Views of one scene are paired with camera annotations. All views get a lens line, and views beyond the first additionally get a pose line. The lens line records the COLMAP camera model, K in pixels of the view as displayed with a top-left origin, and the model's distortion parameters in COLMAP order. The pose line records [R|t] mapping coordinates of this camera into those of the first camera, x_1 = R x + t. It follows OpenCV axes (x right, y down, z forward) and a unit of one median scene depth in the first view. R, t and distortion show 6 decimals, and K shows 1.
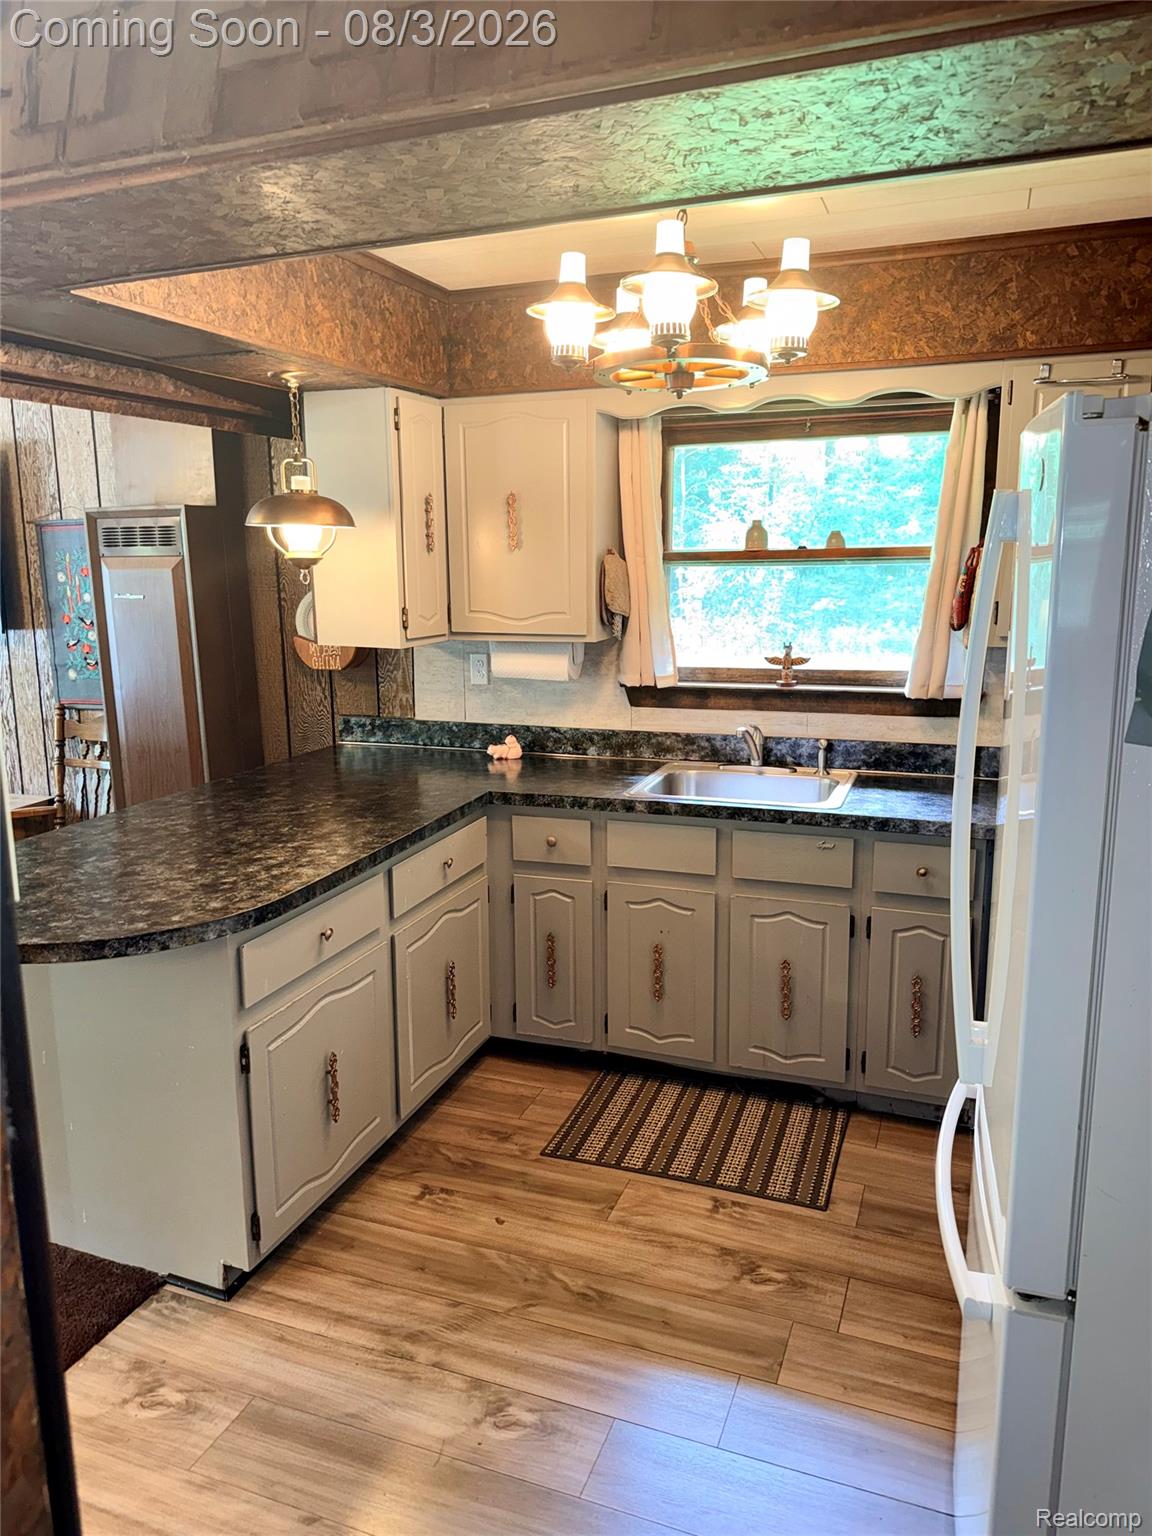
lens RADIAL K [[1099.7, 0, 560.9], [0, 1099.7, 779.1], [0, 0, 1]] dist [0.030220, -0.024608]
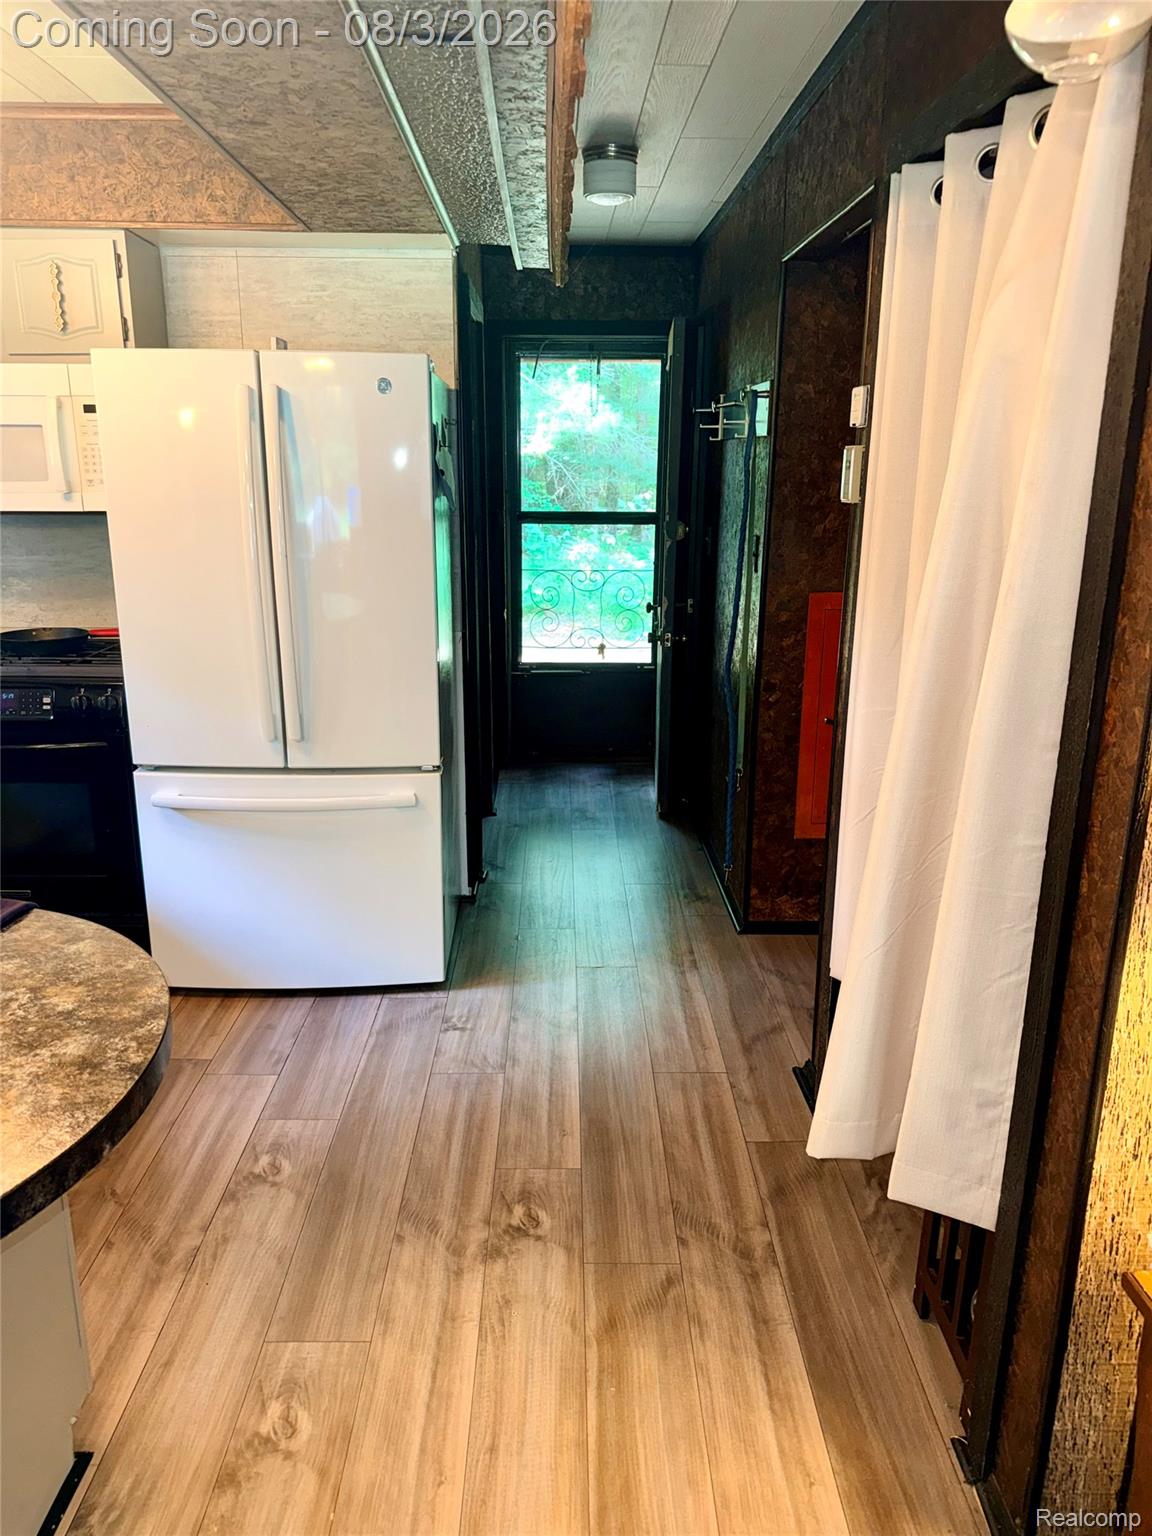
lens RADIAL K [[1099.7, 0, 574.5], [0, 1099.7, 768.1], [0, 0, 1]] dist [0.030220, -0.024608]
pose [[-0.368364, -0.246443, 0.896423, -0.653154], [0.181979, 0.926459, 0.329481, -0.081847], [-0.911697, 0.284499, -0.296426, 0.550333]]
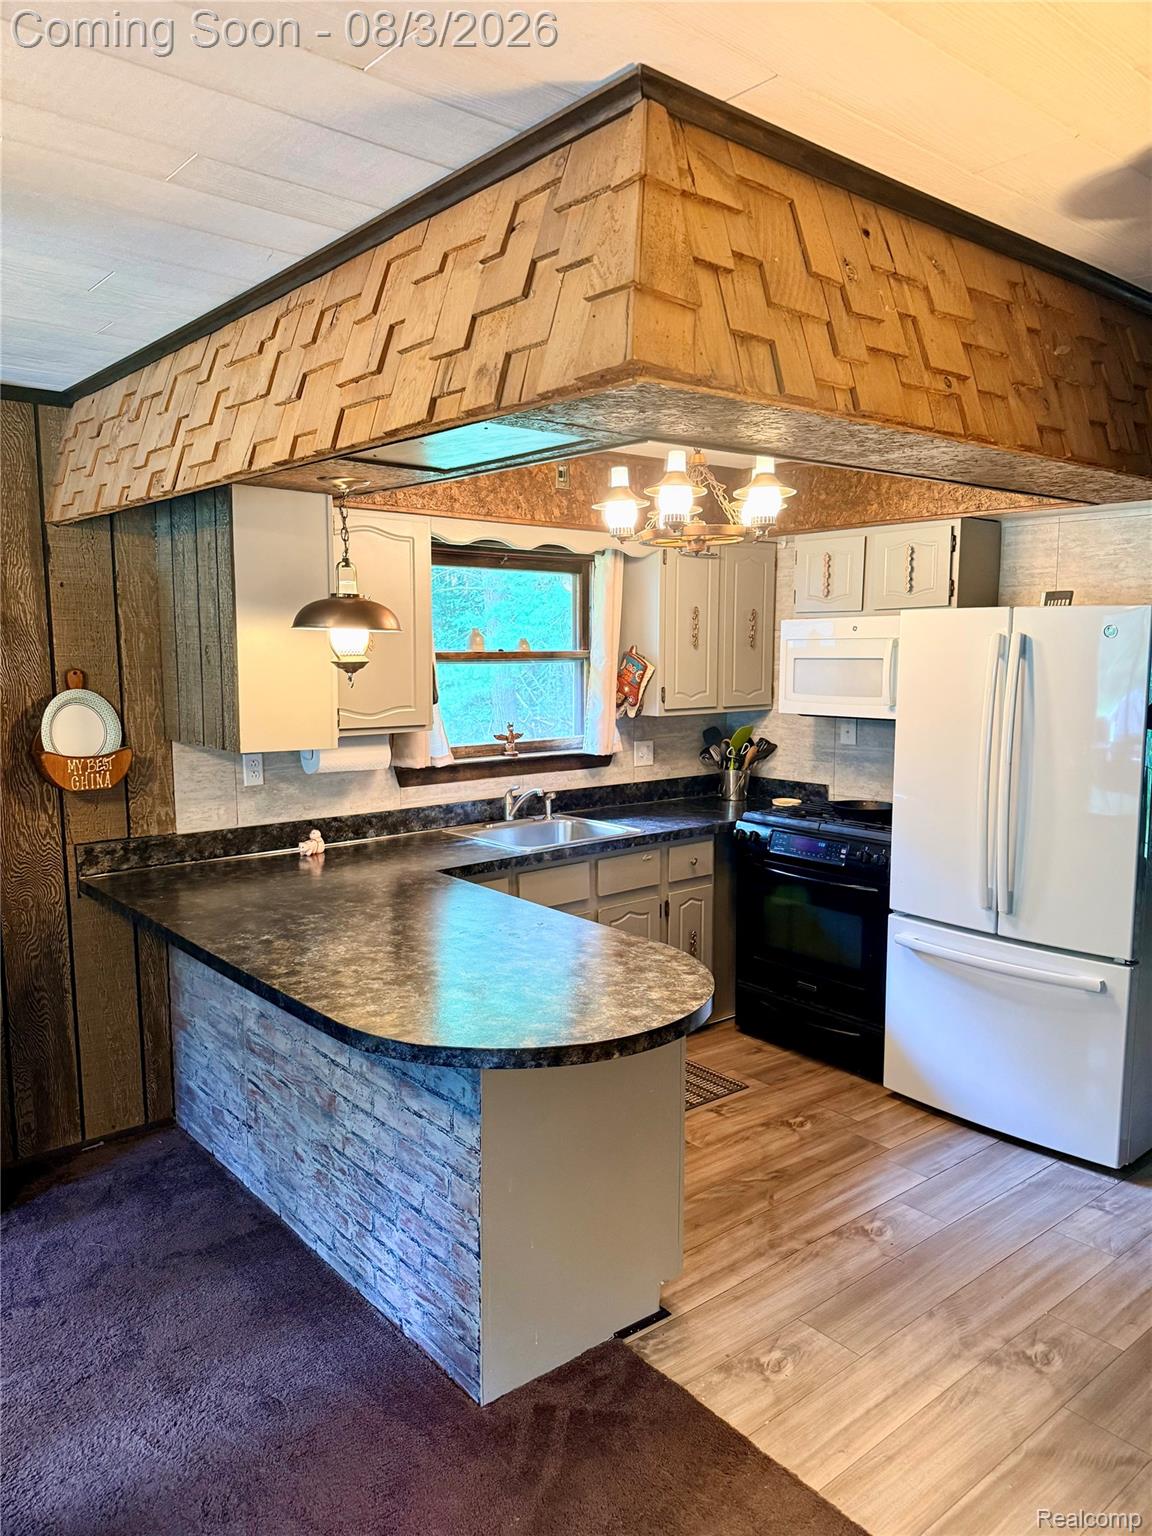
lens RADIAL K [[1099.7, 0, 577.9], [0, 1099.7, 770.7], [0, 0, 1]] dist [0.030220, -0.024608]
pose [[0.484004, -0.094205, 0.869980, -0.874676], [0.169667, 0.985425, 0.012313, -0.070596], [-0.858460, 0.141647, 0.492933, 0.307705]]
